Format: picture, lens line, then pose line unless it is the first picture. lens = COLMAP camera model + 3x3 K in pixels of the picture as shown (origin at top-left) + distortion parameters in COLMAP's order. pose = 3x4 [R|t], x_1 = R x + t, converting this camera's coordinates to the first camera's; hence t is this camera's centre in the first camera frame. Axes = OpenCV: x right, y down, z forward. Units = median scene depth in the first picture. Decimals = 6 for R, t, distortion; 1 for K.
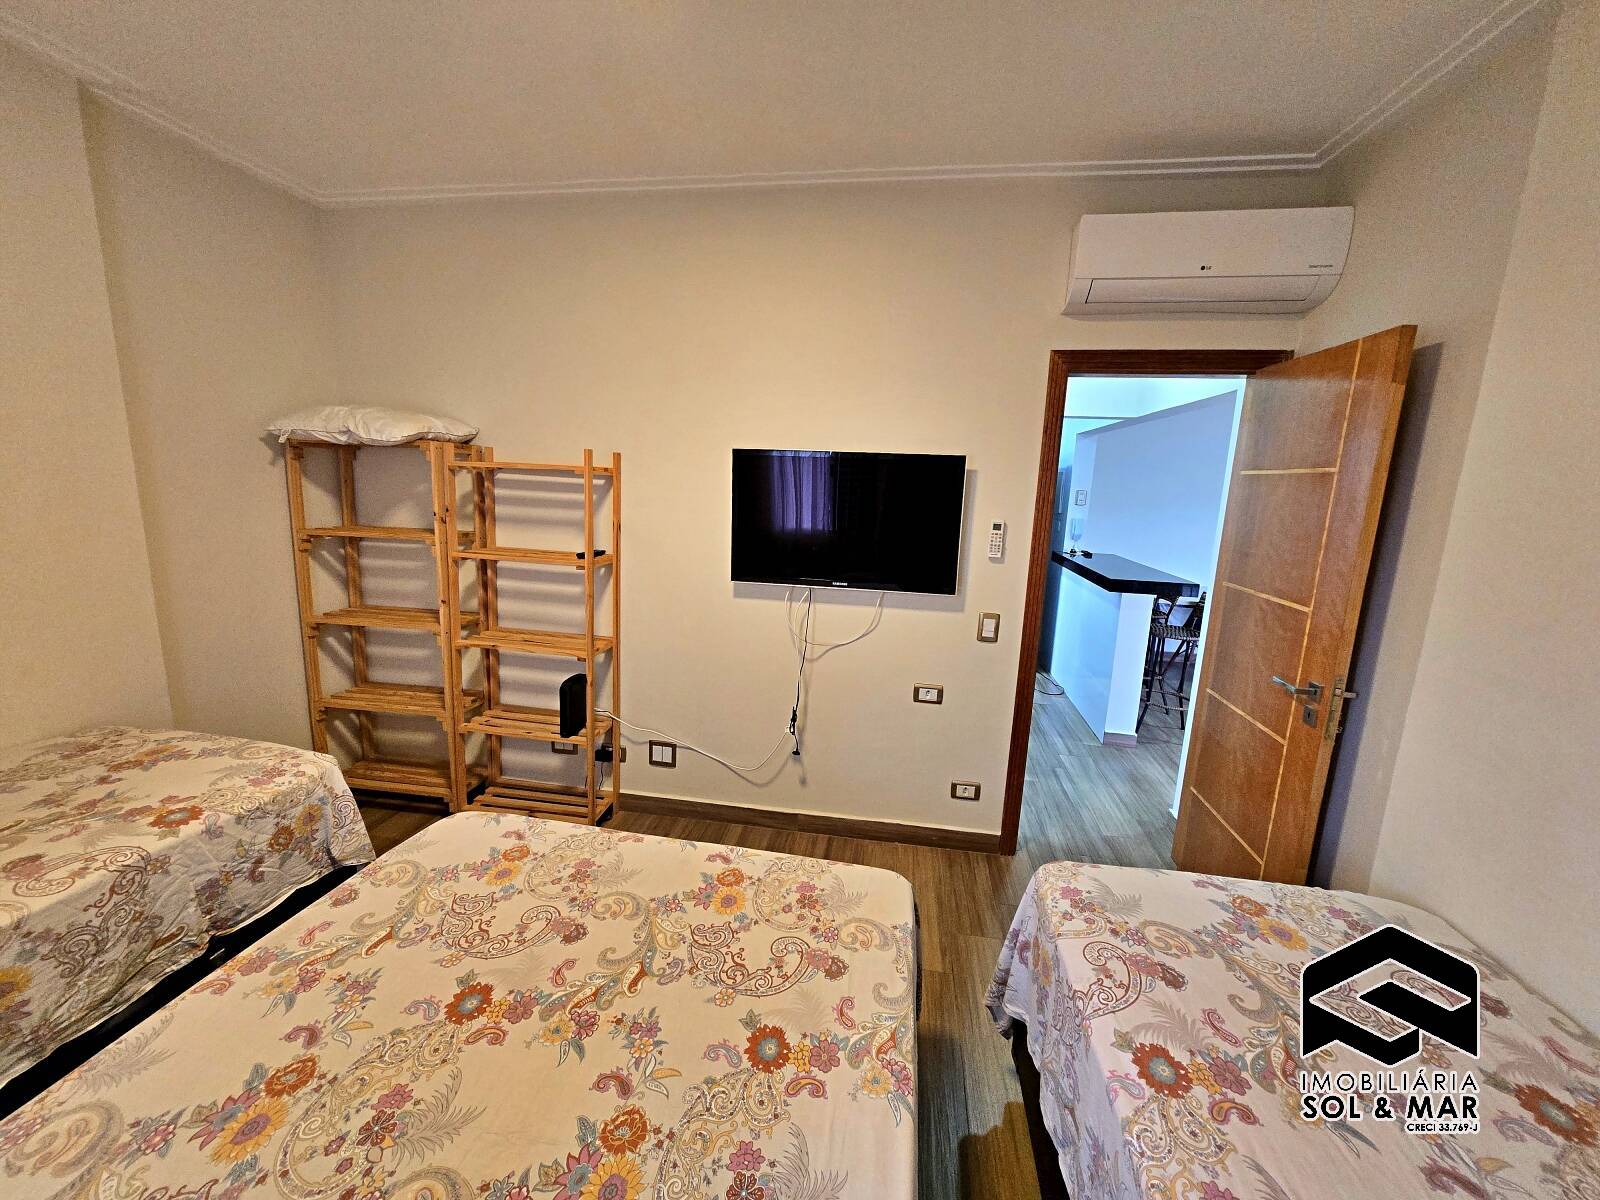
lens RADIAL K [[630.6, 0, 803.7], [0, 630.6, 591.7], [0, 0, 1]] dist [0.002459, 0.000386]
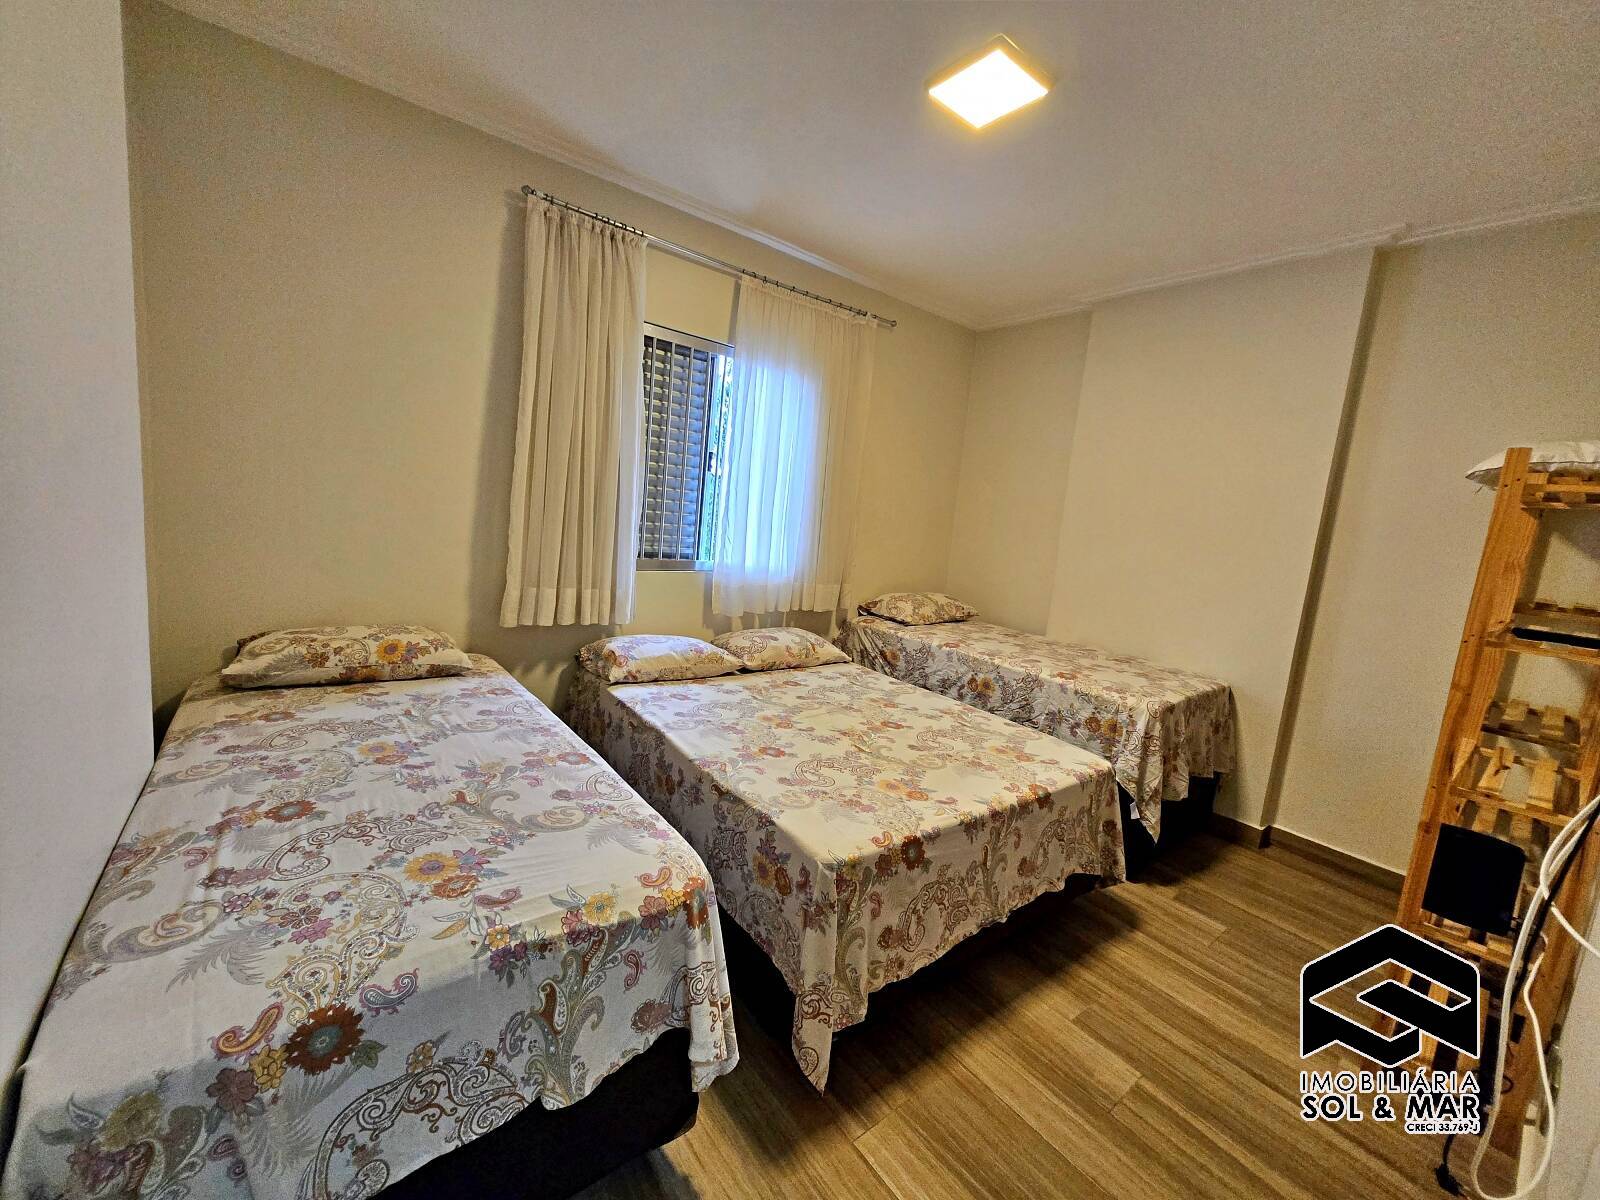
lens RADIAL K [[630.6, 0, 803.7], [0, 630.6, 591.7], [0, 0, 1]] dist [0.002459, 0.000386]
pose [[-0.671384, -0.000999, -0.741109, 1.071481], [-0.248142, 0.942582, 0.223526, -0.120558], [0.698333, 0.333972, -0.633082, 1.796295]]
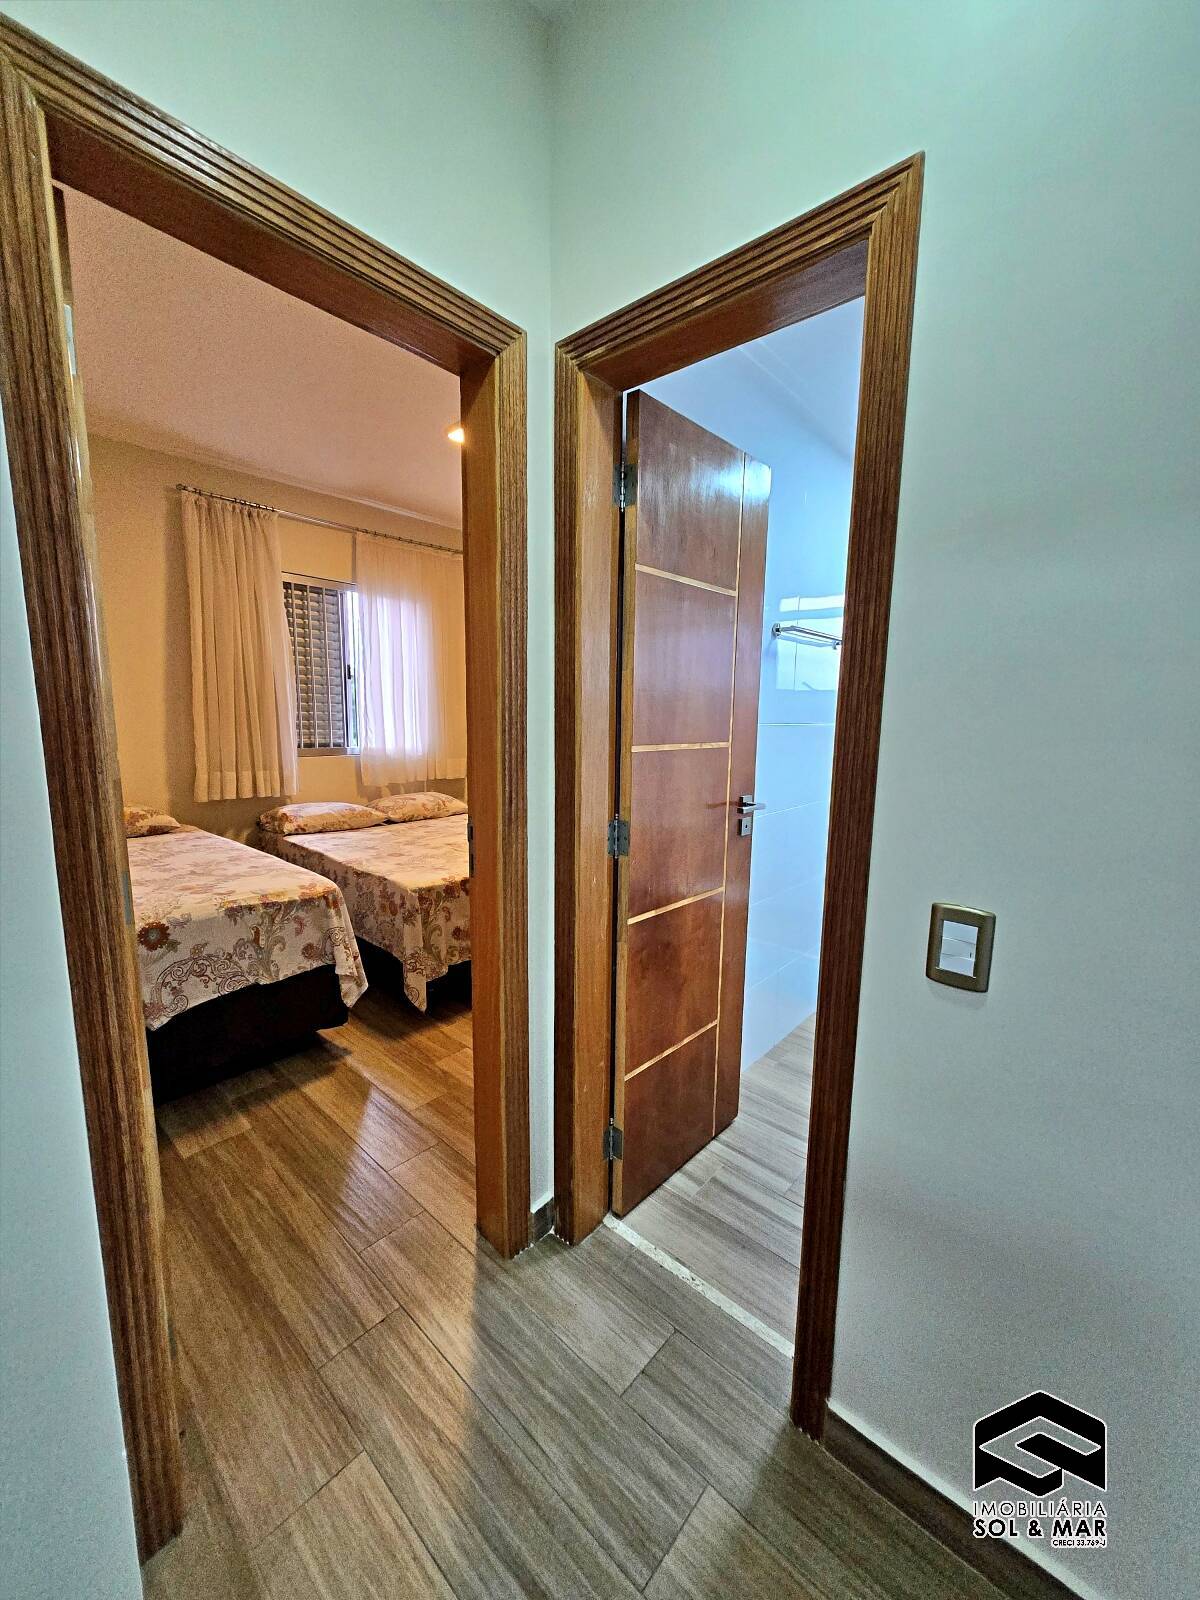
lens RADIAL K [[630.6, 0, 608.4], [0, 630.6, 805.4], [0, 0, 1]] dist [0.002459, 0.000386]
pose [[-0.539092, 0.081303, -0.838314, 1.357626], [-0.189268, 0.958179, 0.214640, -0.195088], [0.820706, 0.274376, -0.501159, 2.345202]]
